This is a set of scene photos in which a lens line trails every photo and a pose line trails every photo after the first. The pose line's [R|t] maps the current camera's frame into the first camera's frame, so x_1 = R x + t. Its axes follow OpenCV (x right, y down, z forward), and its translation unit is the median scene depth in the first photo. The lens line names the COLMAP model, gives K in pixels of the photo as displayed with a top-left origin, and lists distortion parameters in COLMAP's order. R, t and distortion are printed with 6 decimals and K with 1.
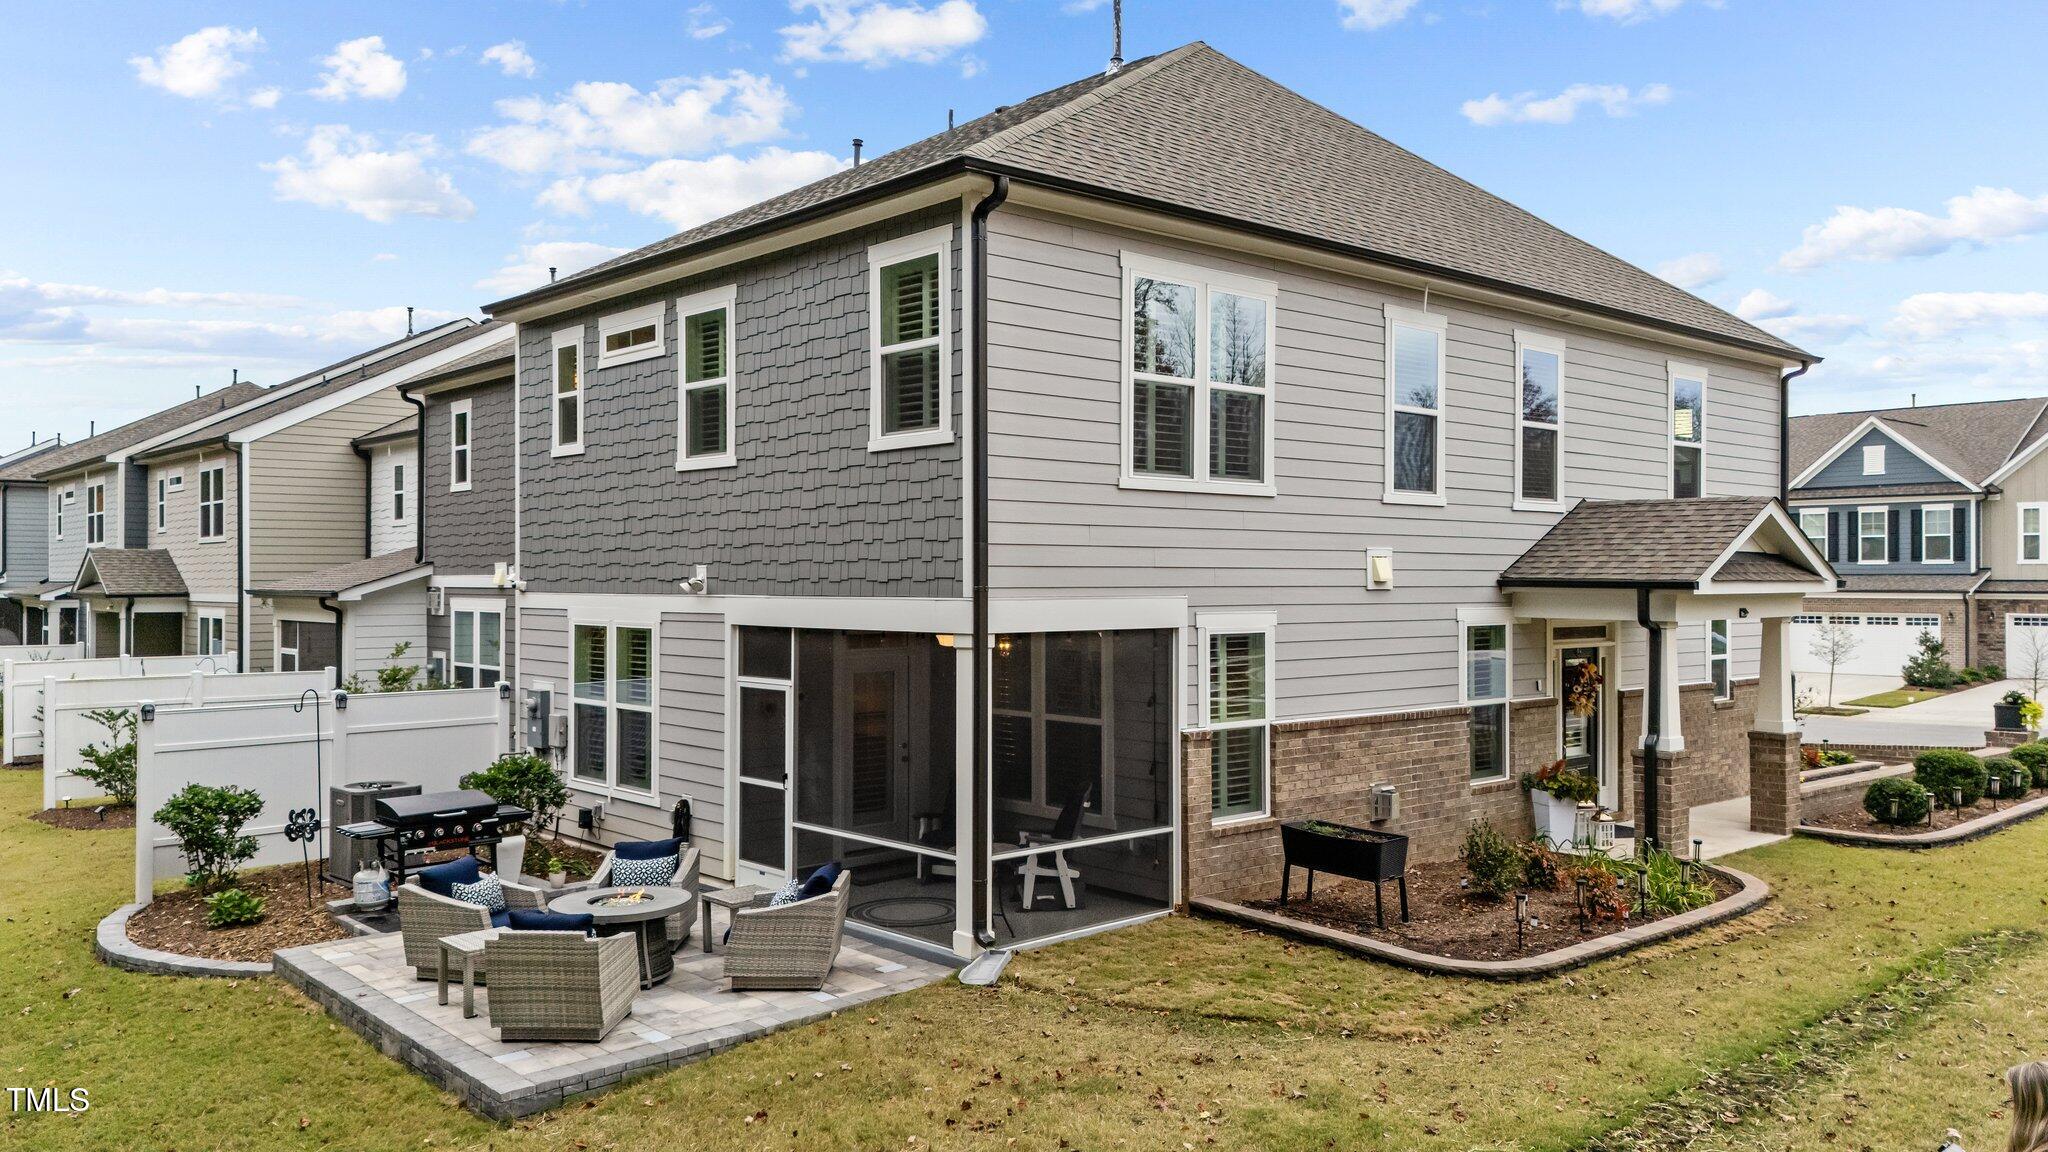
lens RADIAL K [[1544.2, 0, 1017.9], [0, 1544.2, 561.0], [0, 0, 1]] dist [0.094575, -0.094367]
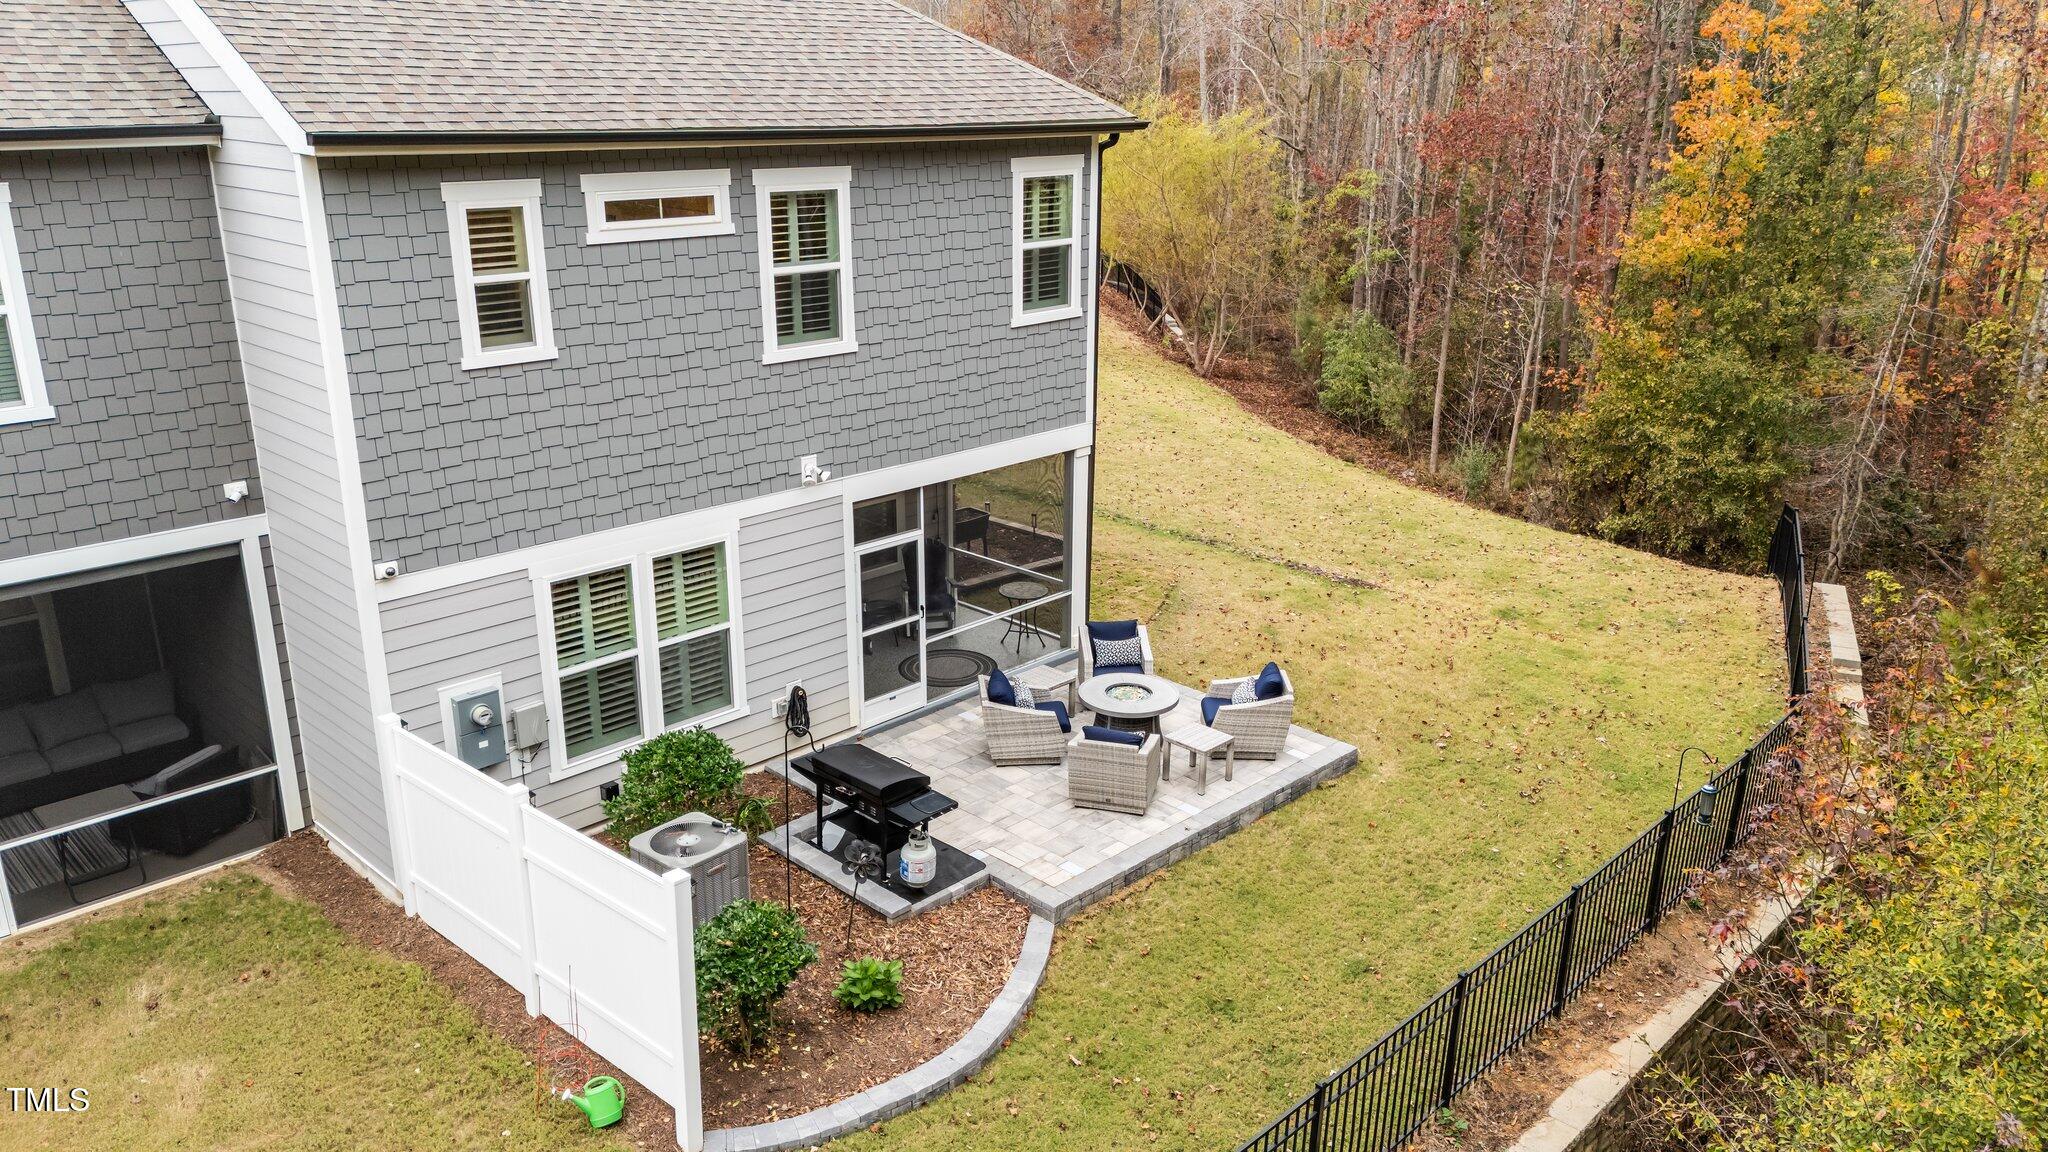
lens RADIAL K [[1462.7, 0, 1024.0], [0, 1462.7, 576.0], [0, 0, 1]] dist [0.092551, -0.101068]
pose [[-0.070713, -0.314724, 0.946546, -1.159625], [-0.014731, 0.949147, 0.314488, -0.227982], [-0.997388, 0.008295, -0.071753, 0.961940]]
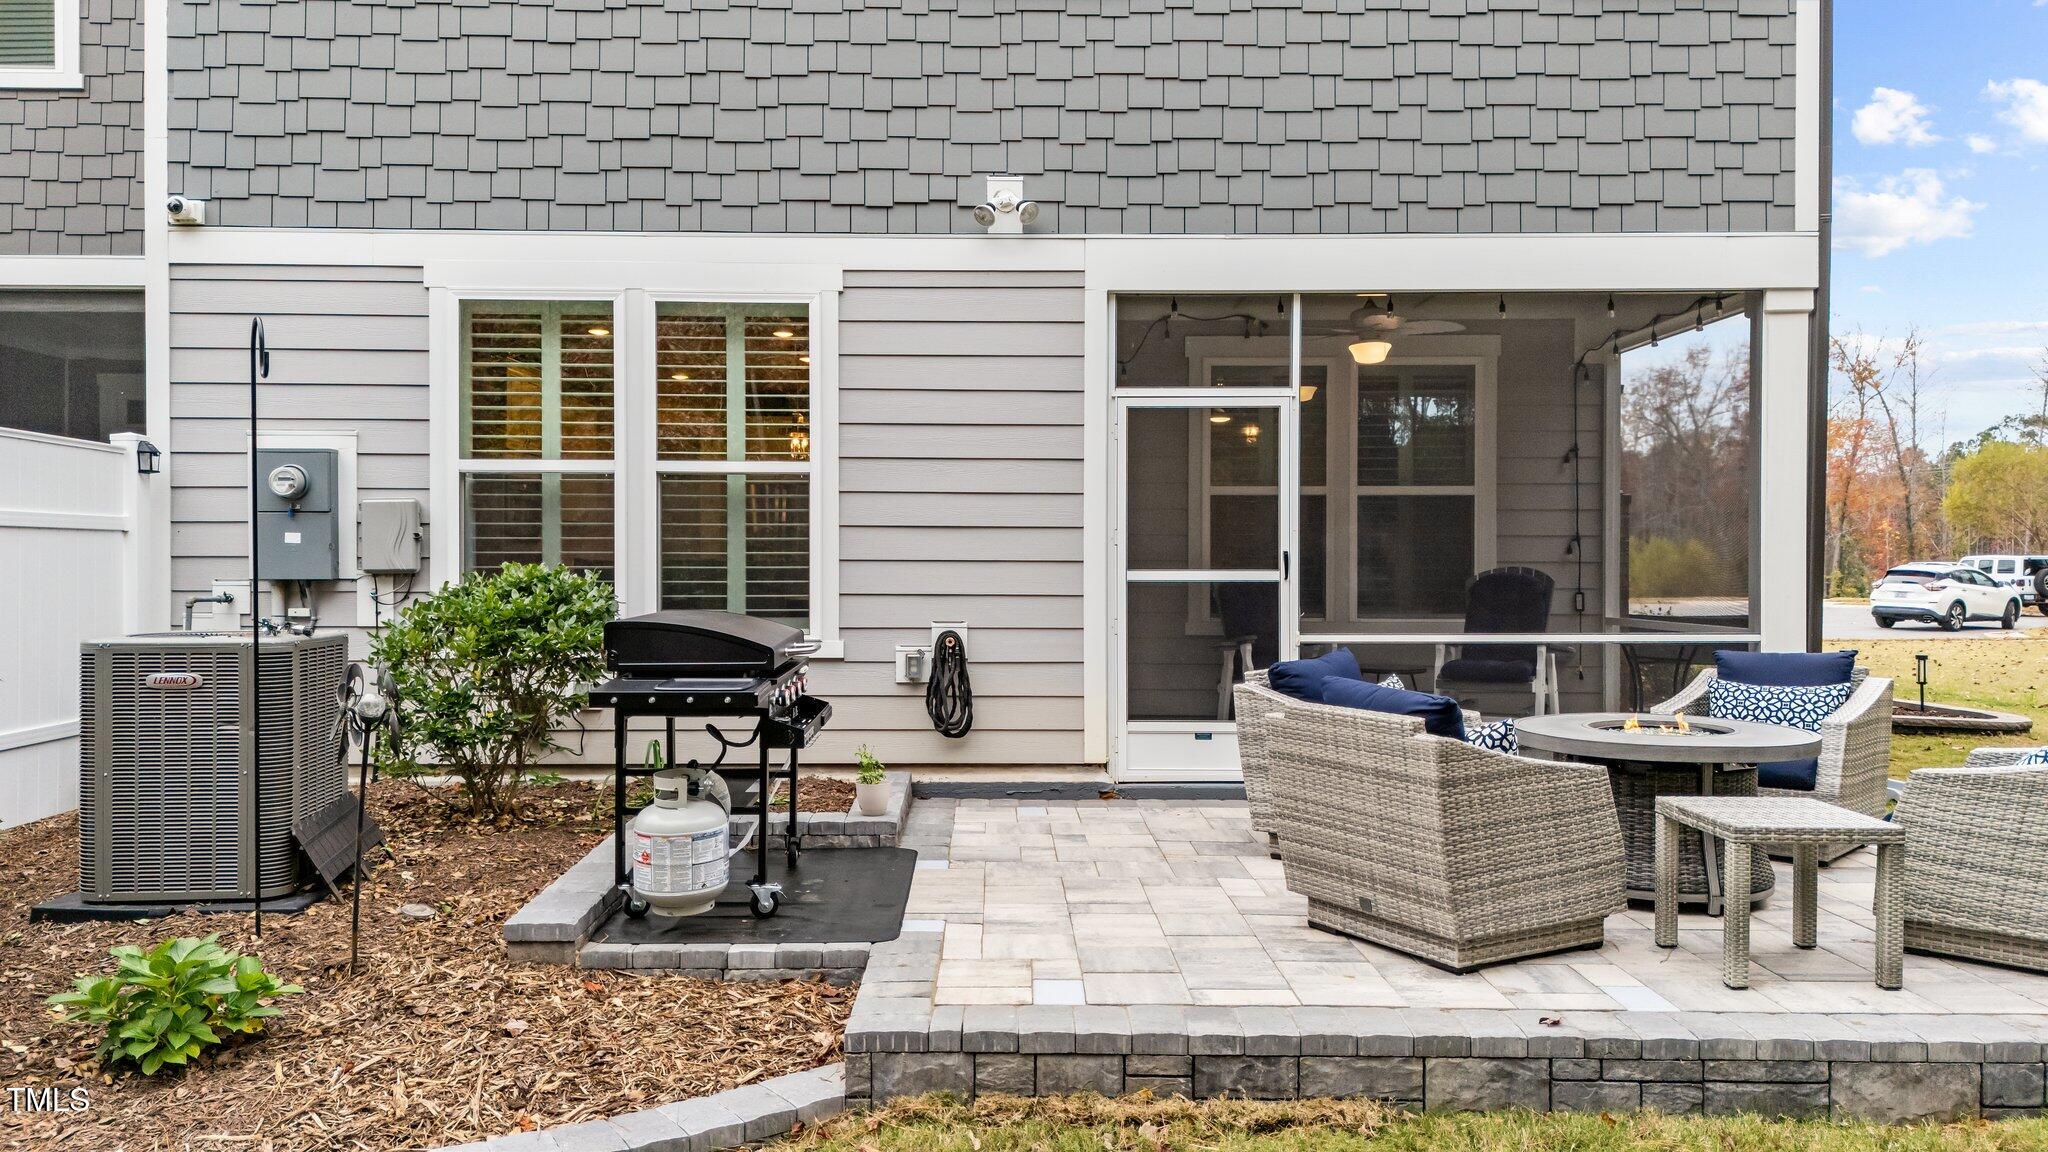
lens RADIAL K [[1508.9, 0, 1024.0], [0, 1508.9, 576.0], [0, 0, 1]] dist [0.086427, -0.107354]
pose [[0.650990, -0.005952, 0.759063, -0.605910], [-0.008610, 0.999847, 0.015224, 0.133040], [-0.759037, -0.016446, 0.650840, 0.684493]]
